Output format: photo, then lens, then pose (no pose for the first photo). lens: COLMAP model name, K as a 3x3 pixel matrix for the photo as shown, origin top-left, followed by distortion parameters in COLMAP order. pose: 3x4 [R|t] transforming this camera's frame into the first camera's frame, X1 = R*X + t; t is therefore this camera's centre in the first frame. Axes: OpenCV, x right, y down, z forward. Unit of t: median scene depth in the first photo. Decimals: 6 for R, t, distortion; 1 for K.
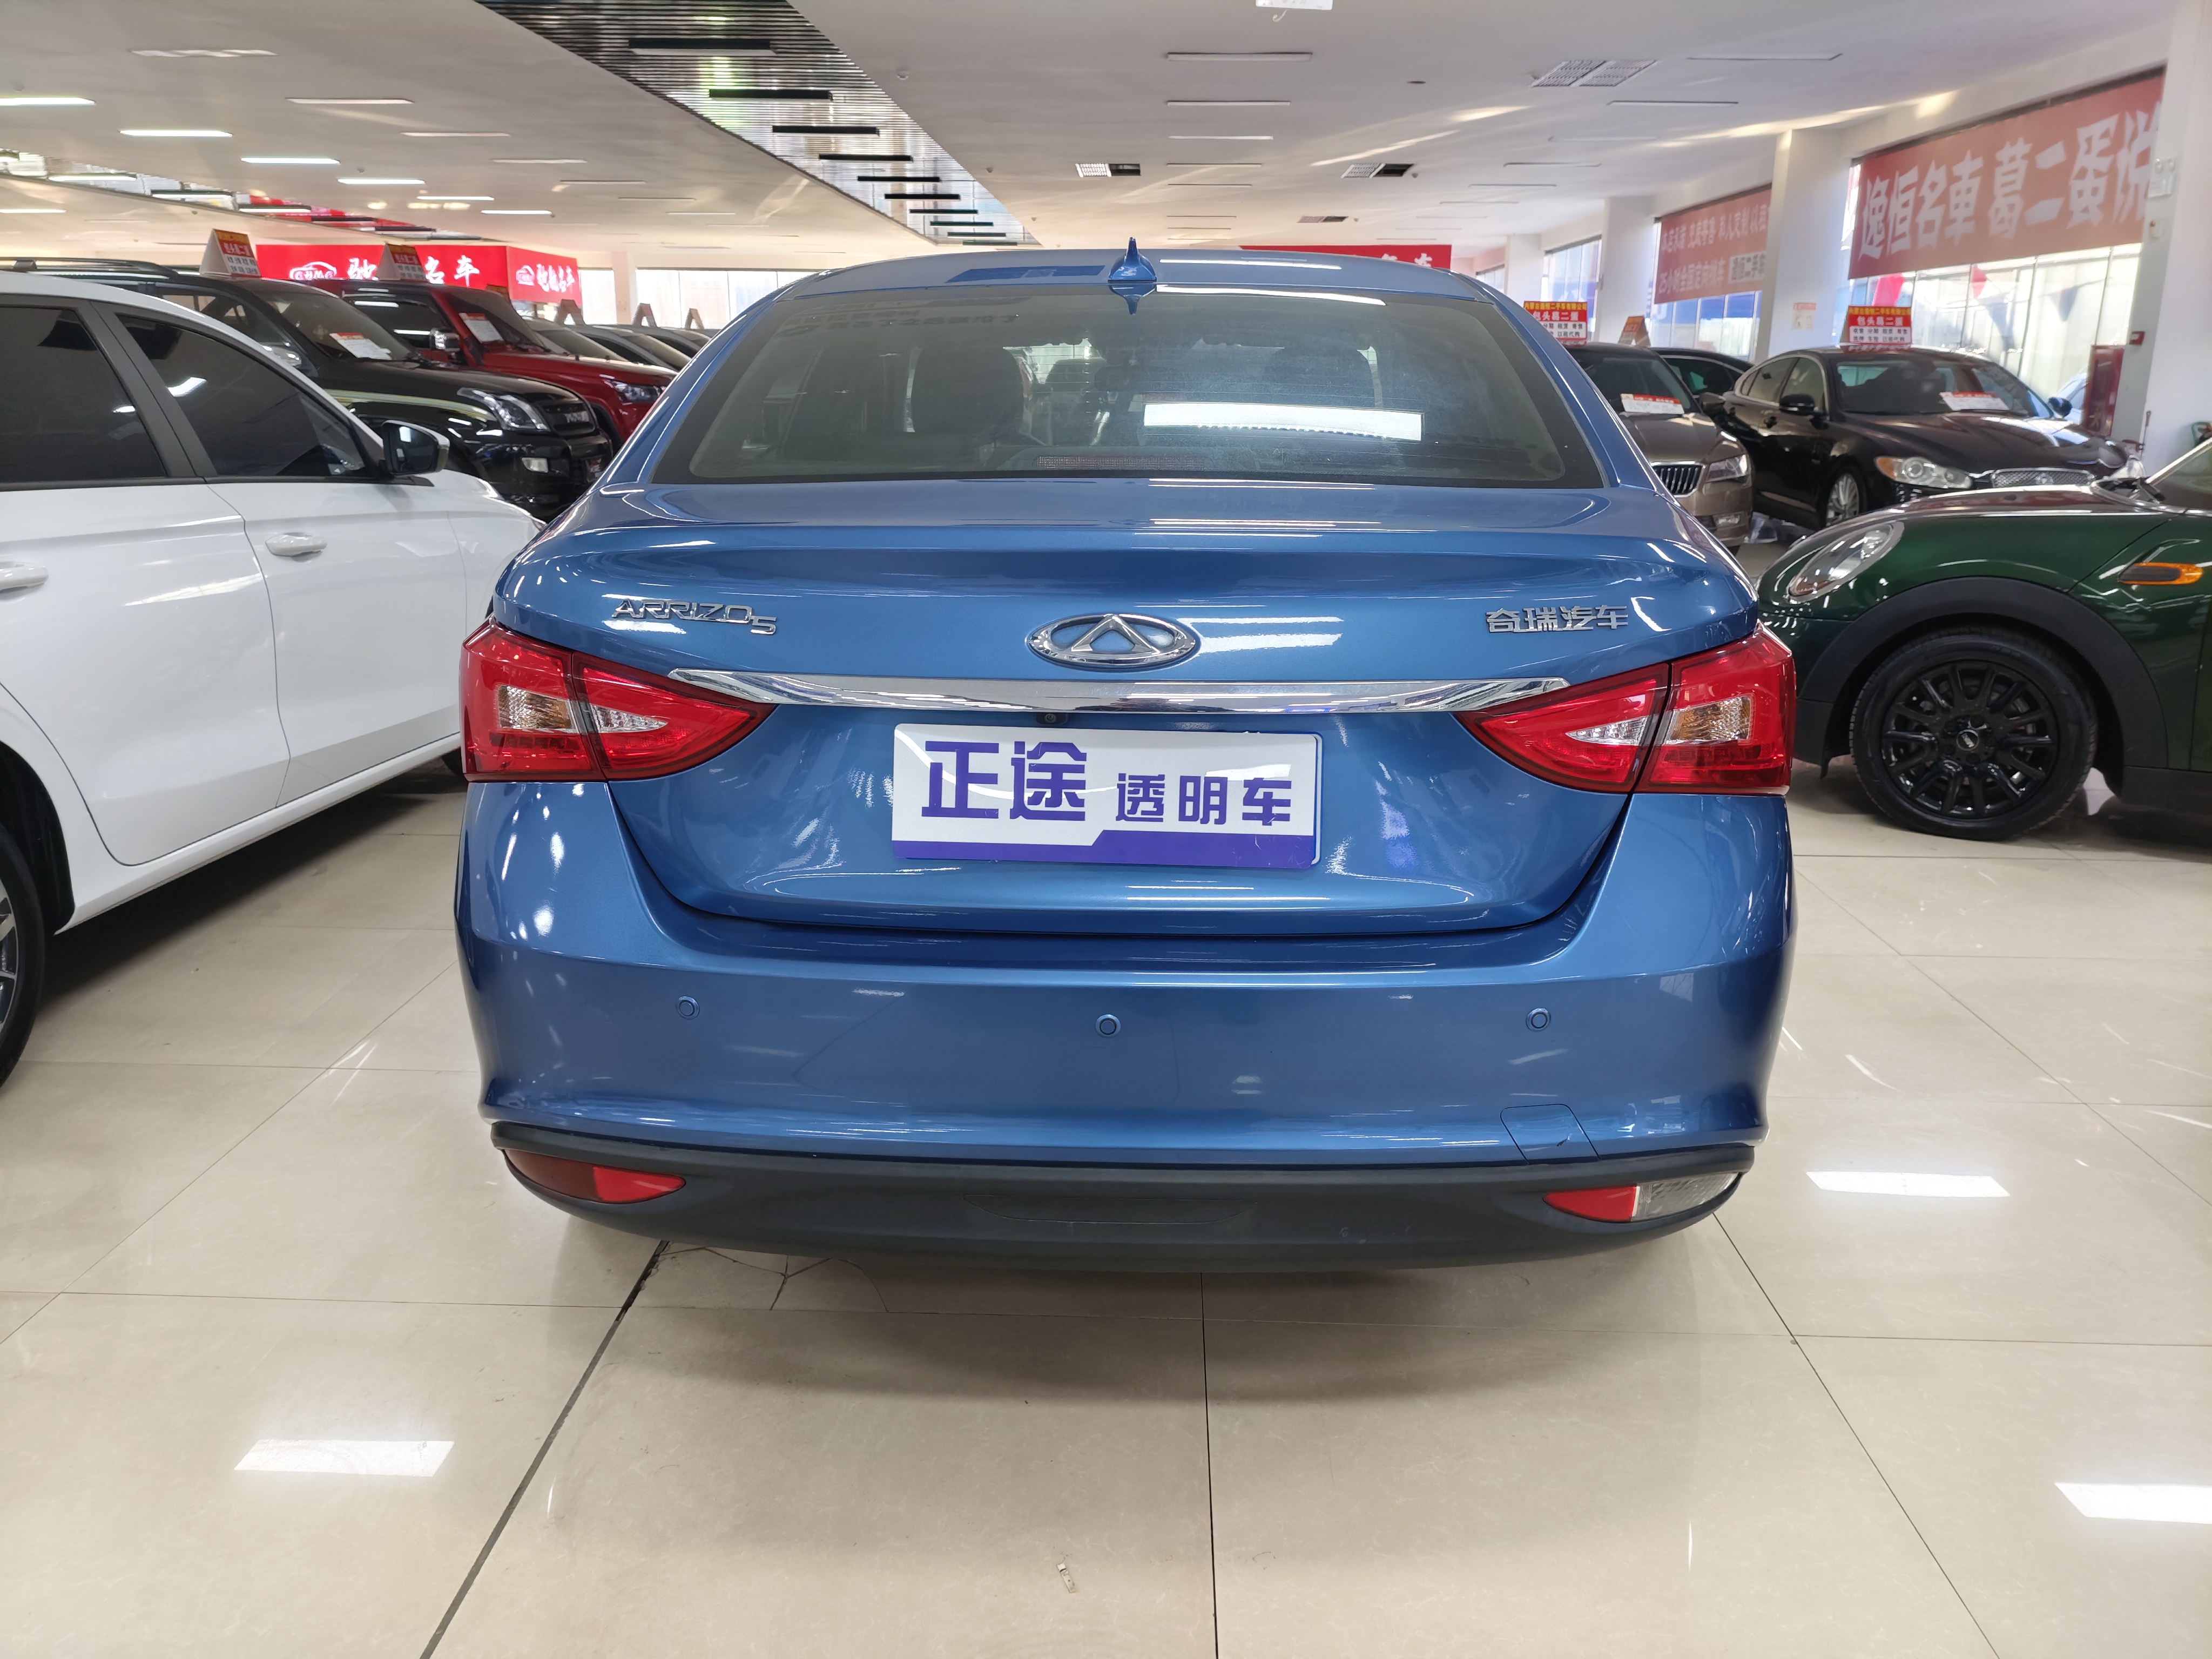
lens RADIAL K [[1714.2, 0, 1069.9], [0, 1714.2, 831.8], [0, 0, 1]] dist [0.023747, -0.027172]
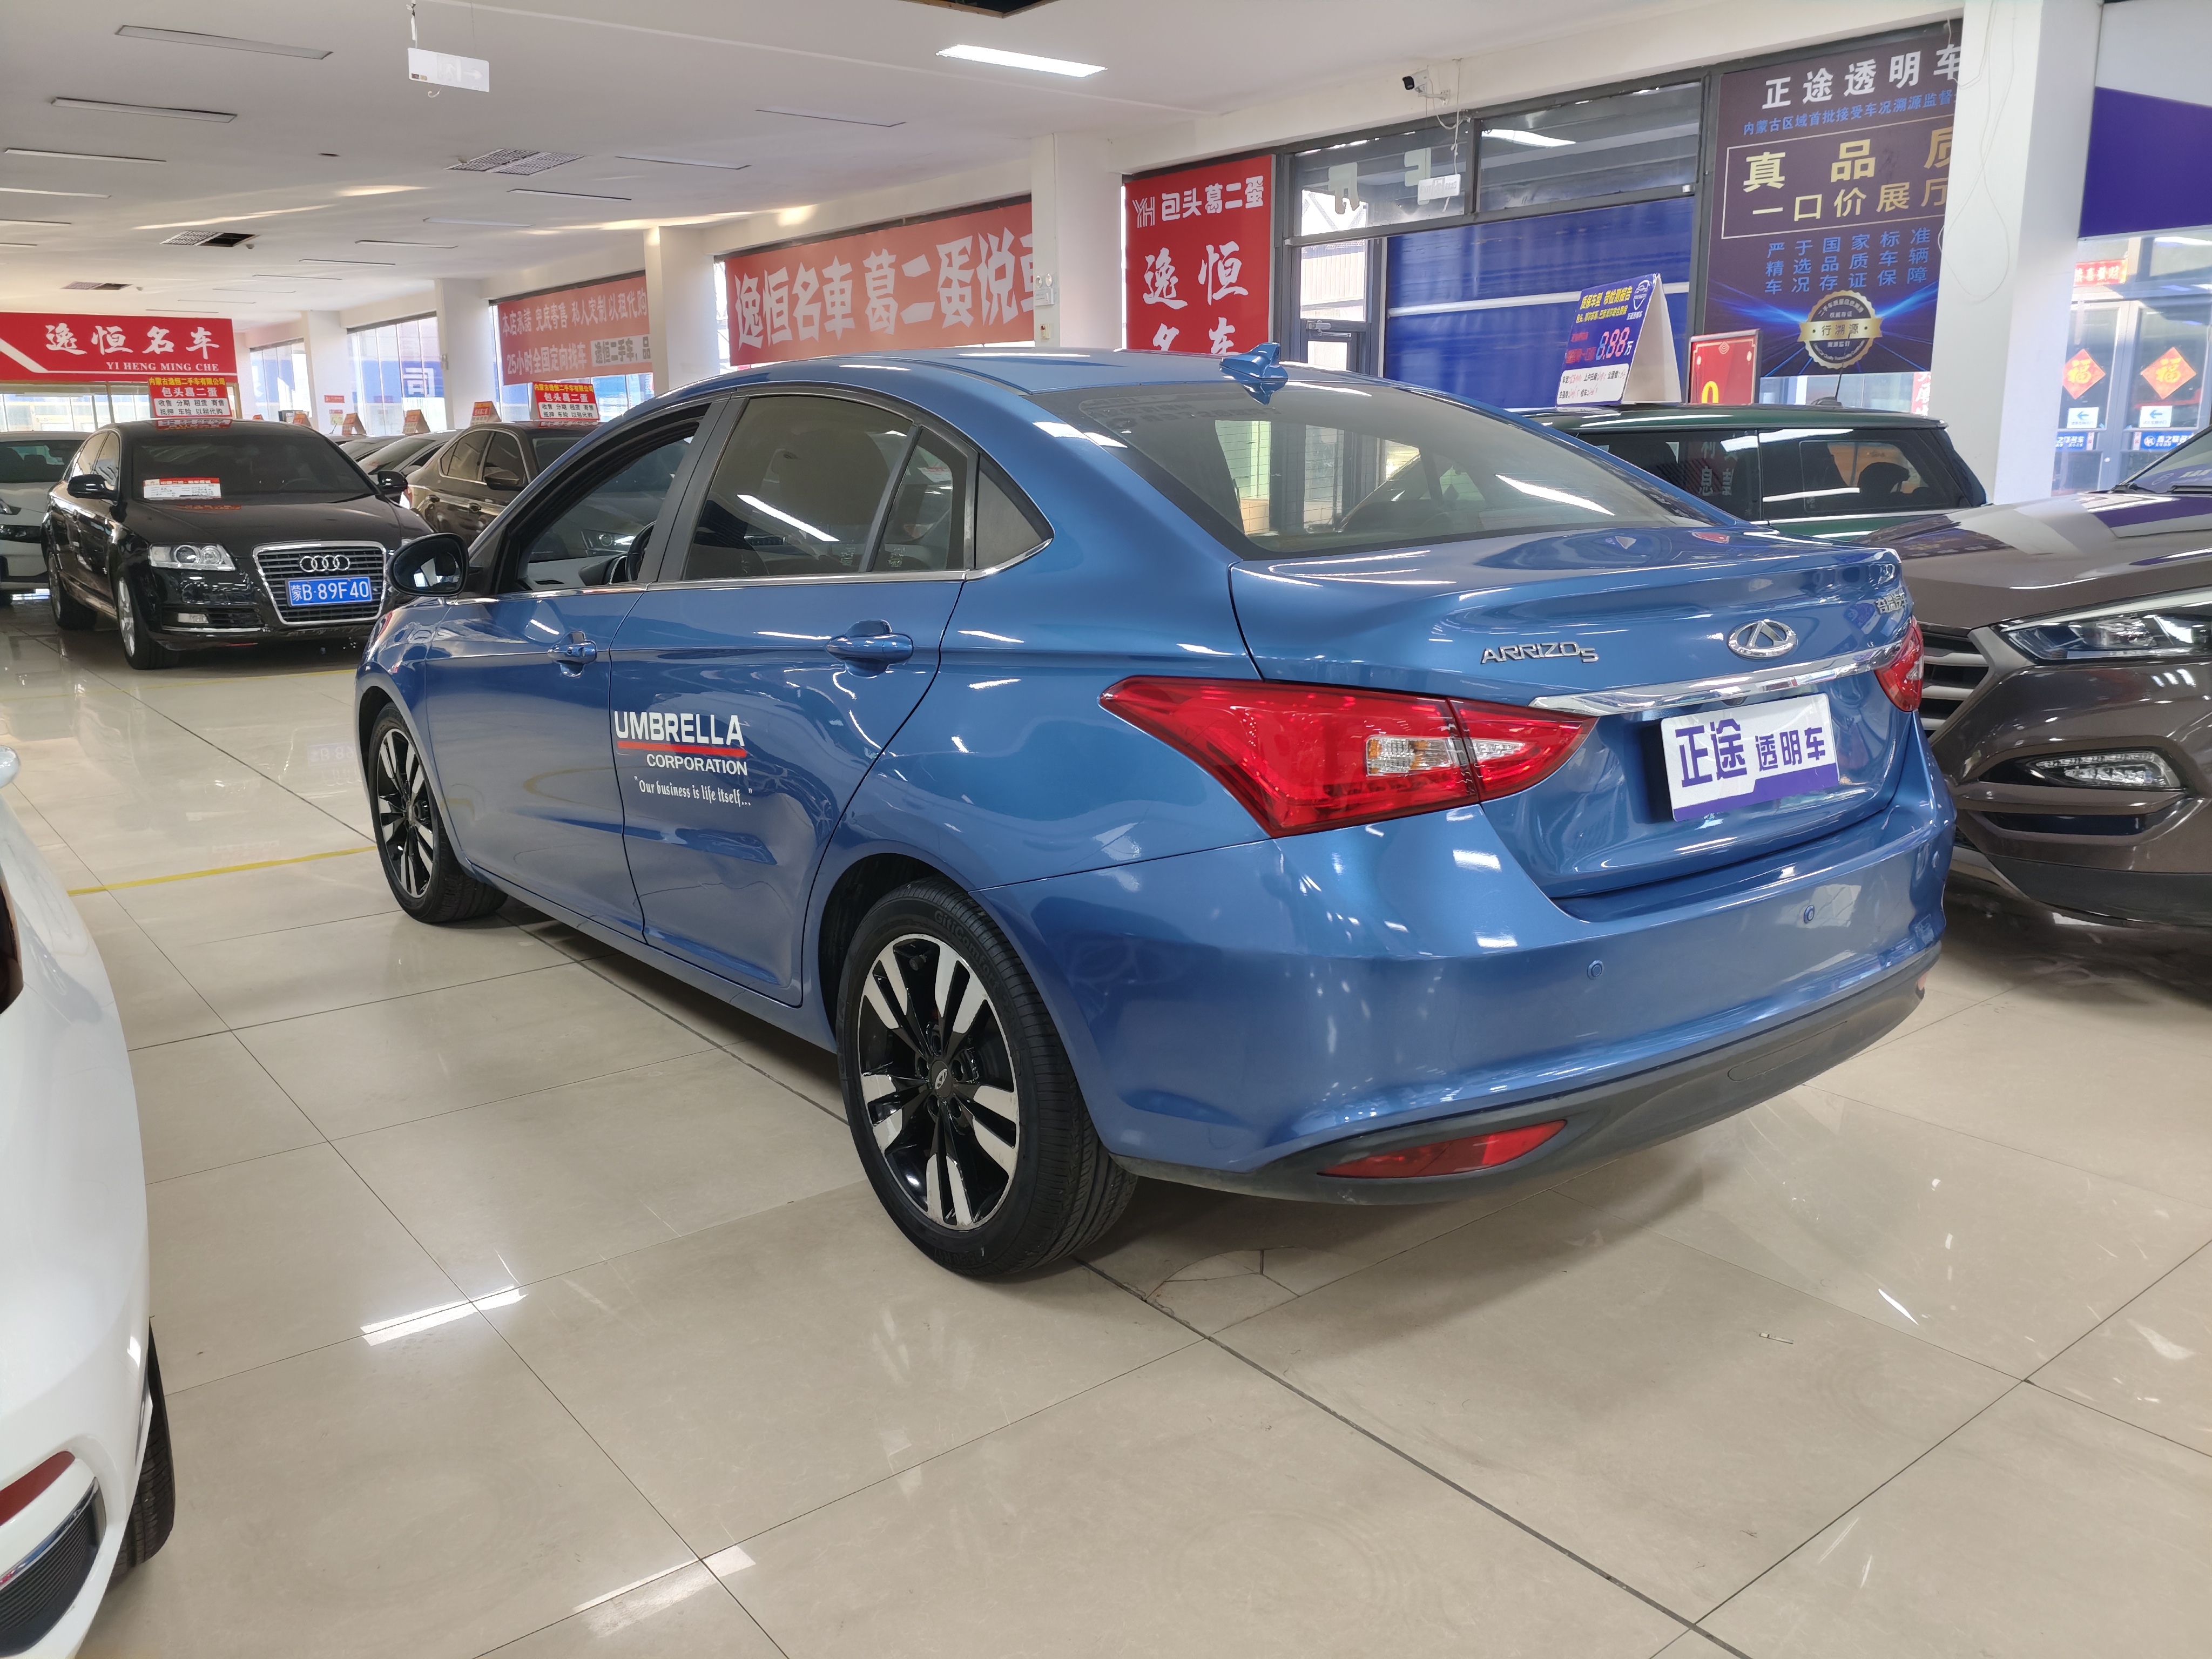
lens RADIAL K [[1714.2, 0, 1101.6], [0, 1714.2, 836.9], [0, 0, 1]] dist [0.023747, -0.027172]
pose [[0.764585, -0.158136, 0.624822, -0.144801], [0.183021, 0.982797, 0.024775, -0.009901], [-0.617991, 0.095413, 0.780374, 0.029771]]
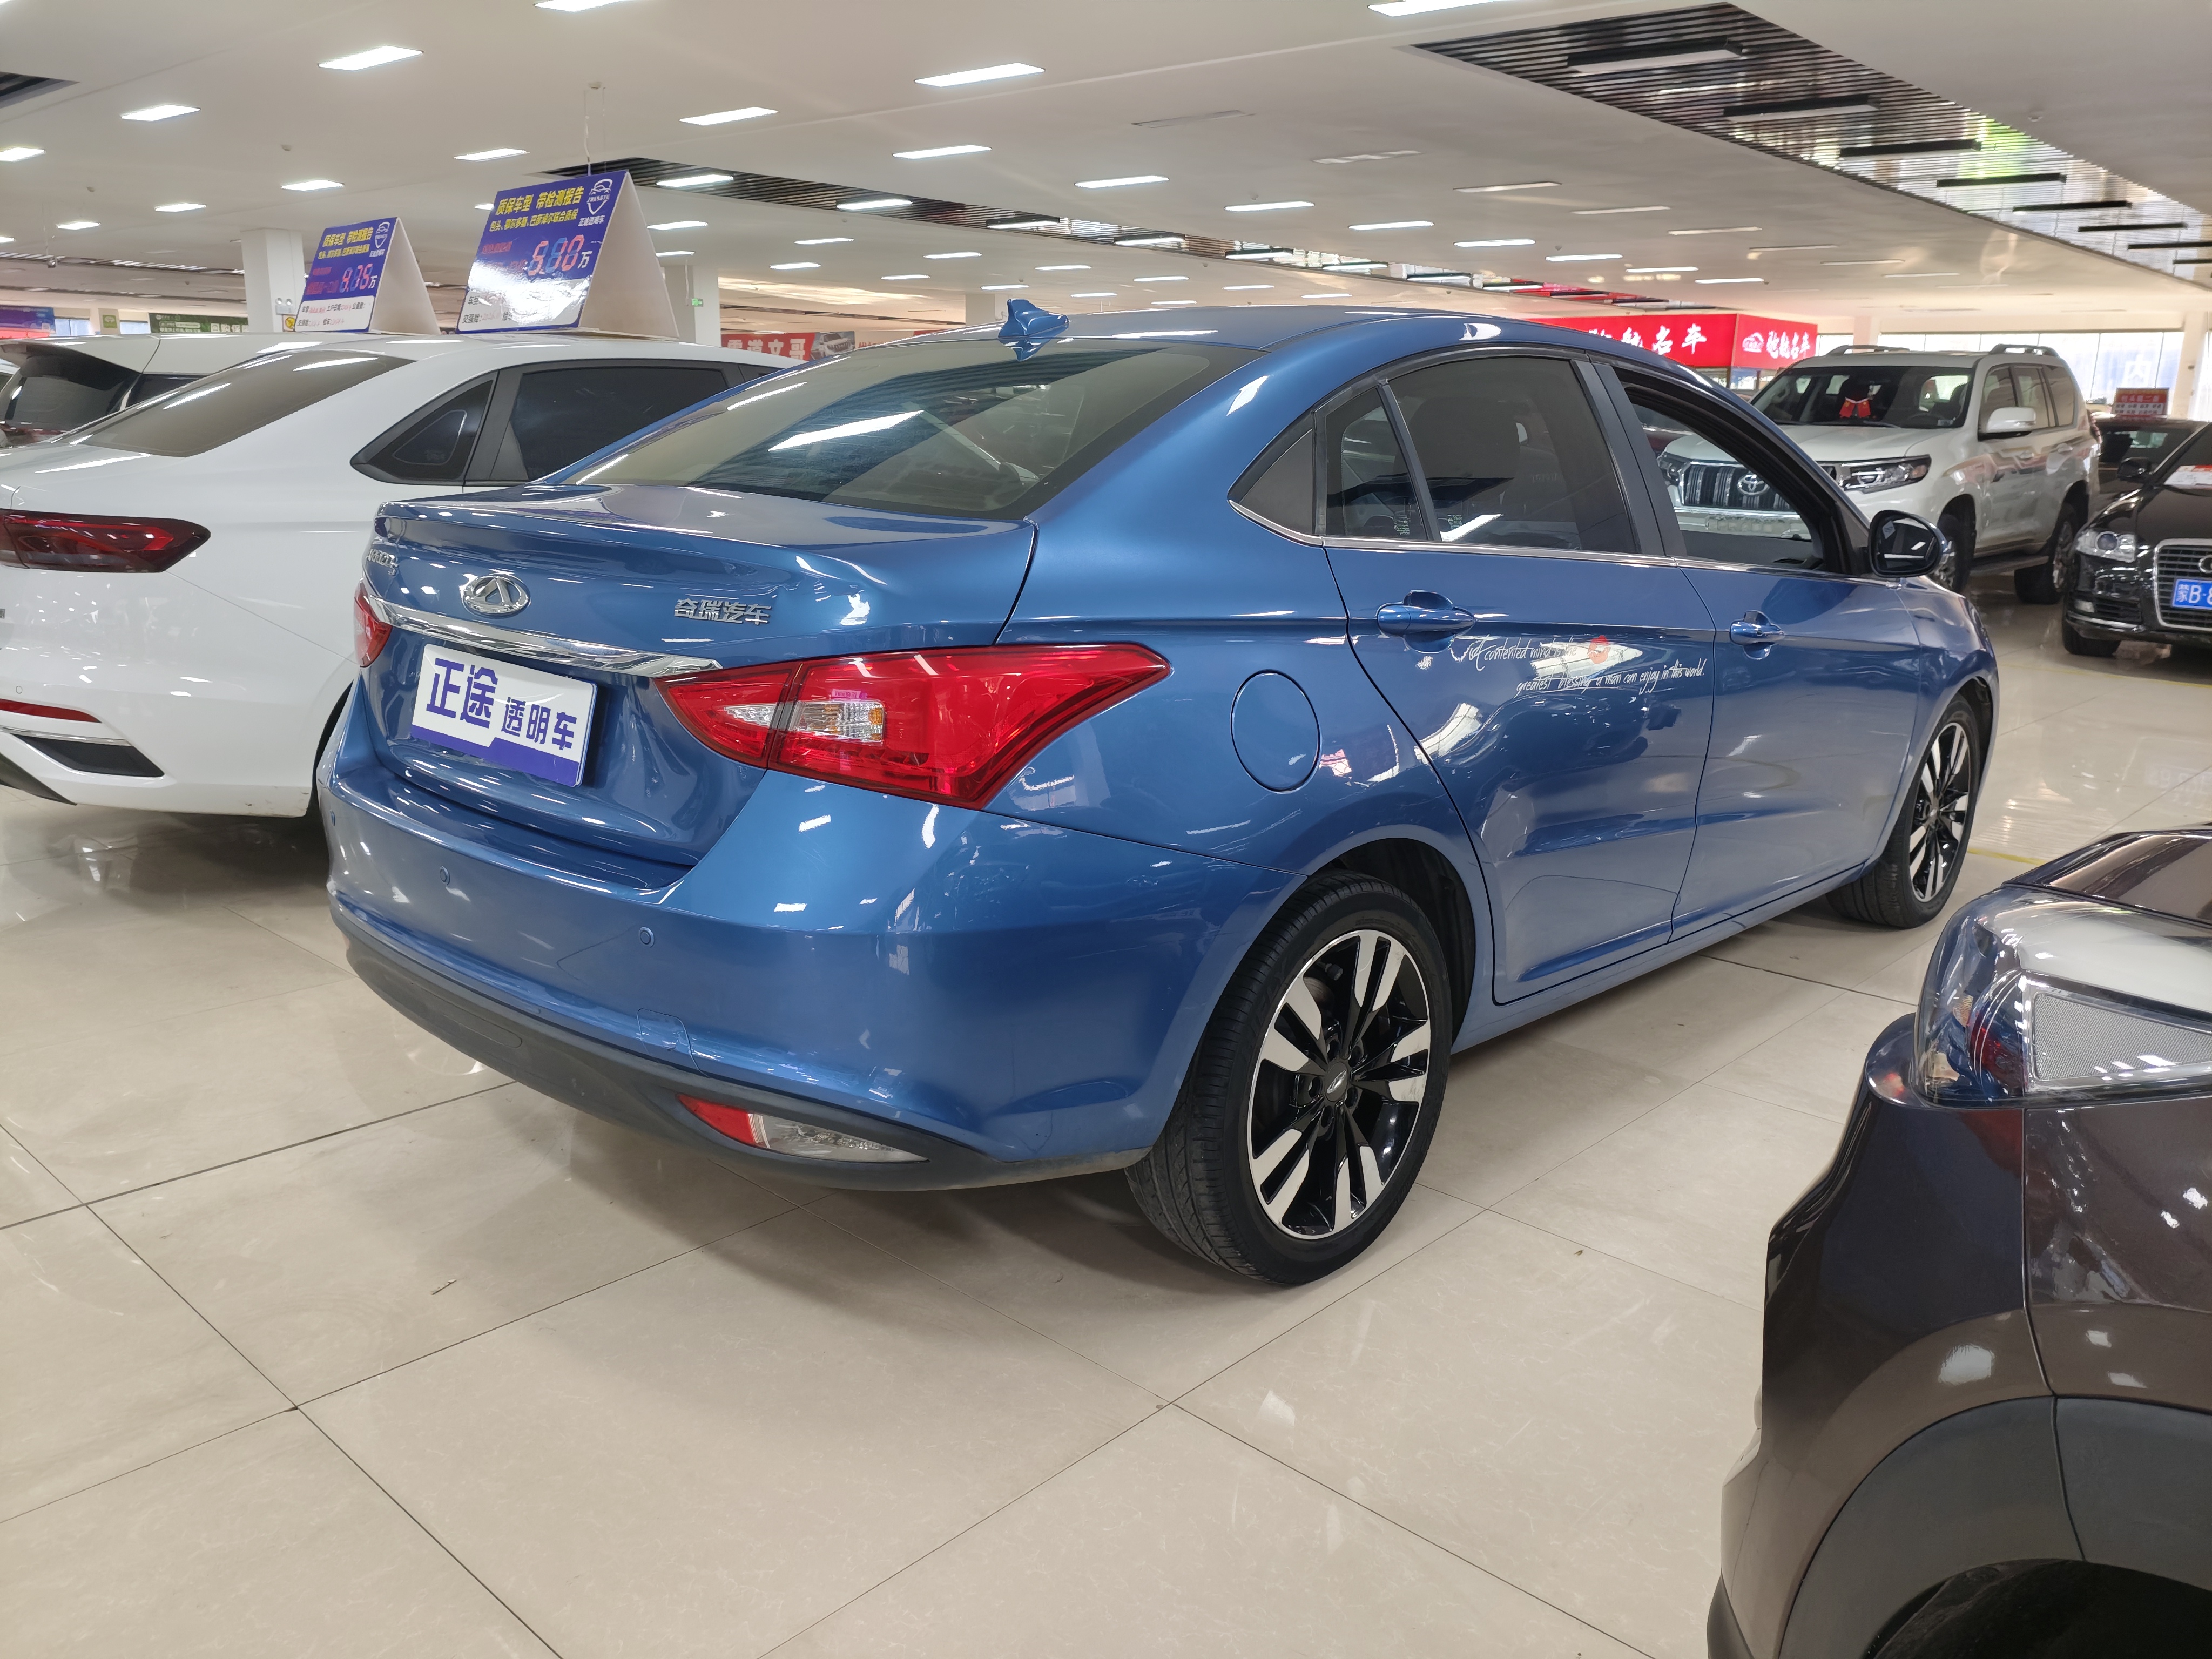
lens RADIAL K [[1714.2, 0, 1109.6], [0, 1714.2, 831.4], [0, 0, 1]] dist [0.023747, -0.027172]
pose [[0.759262, 0.166658, -0.629084, 0.145883], [-0.189880, 0.981324, 0.030802, -0.007163], [0.622469, 0.096064, 0.776727, 0.029692]]
